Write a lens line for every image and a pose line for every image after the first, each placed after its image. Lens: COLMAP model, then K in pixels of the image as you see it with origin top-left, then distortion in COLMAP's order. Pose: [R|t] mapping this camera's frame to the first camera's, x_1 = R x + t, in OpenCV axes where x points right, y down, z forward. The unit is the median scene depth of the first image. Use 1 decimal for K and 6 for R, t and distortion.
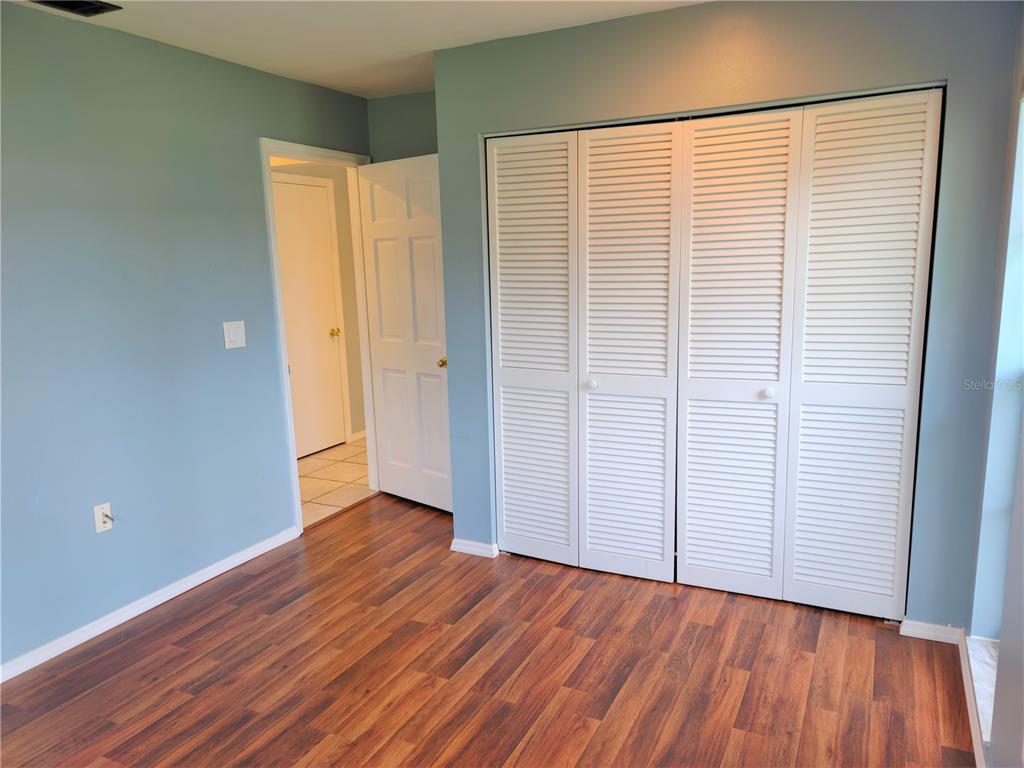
lens RADIAL K [[748.6, 0, 505.8], [0, 748.6, 382.7], [0, 0, 1]] dist [0.064244, -0.030334]
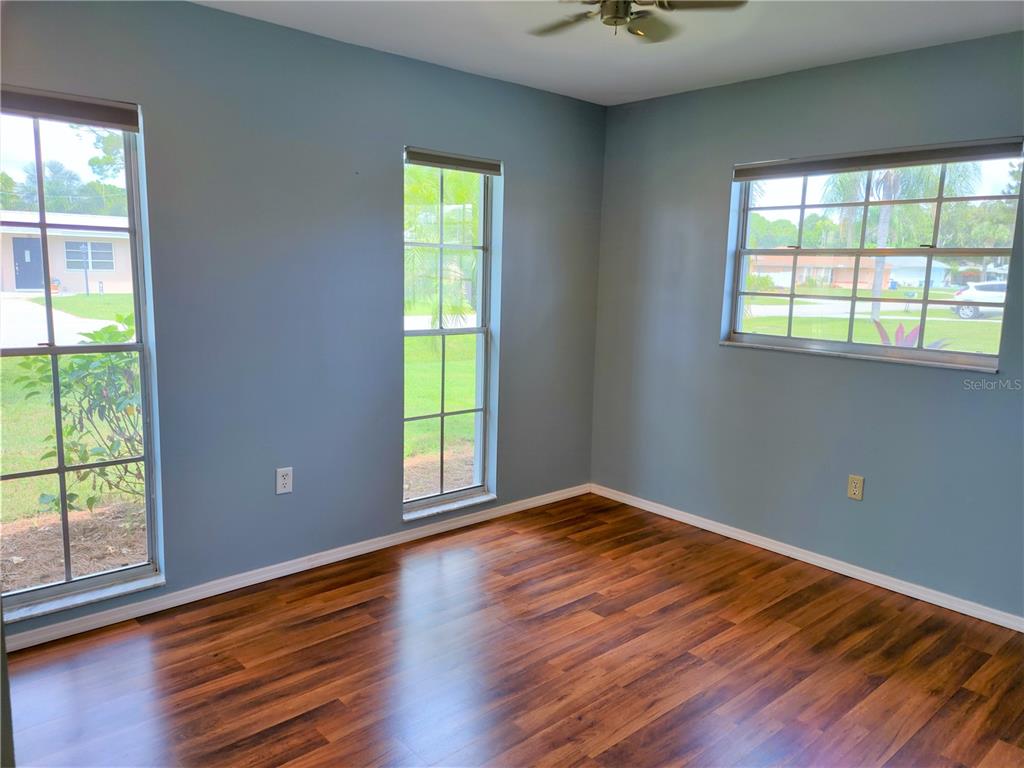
lens RADIAL K [[748.6, 0, 505.8], [0, 748.6, 382.7], [0, 0, 1]] dist [0.064244, -0.030334]
pose [[-0.931815, -0.053990, 0.358894, -0.444048], [0.060565, 0.951875, 0.300444, -0.266064], [-0.357843, 0.301695, -0.883701, 1.731153]]
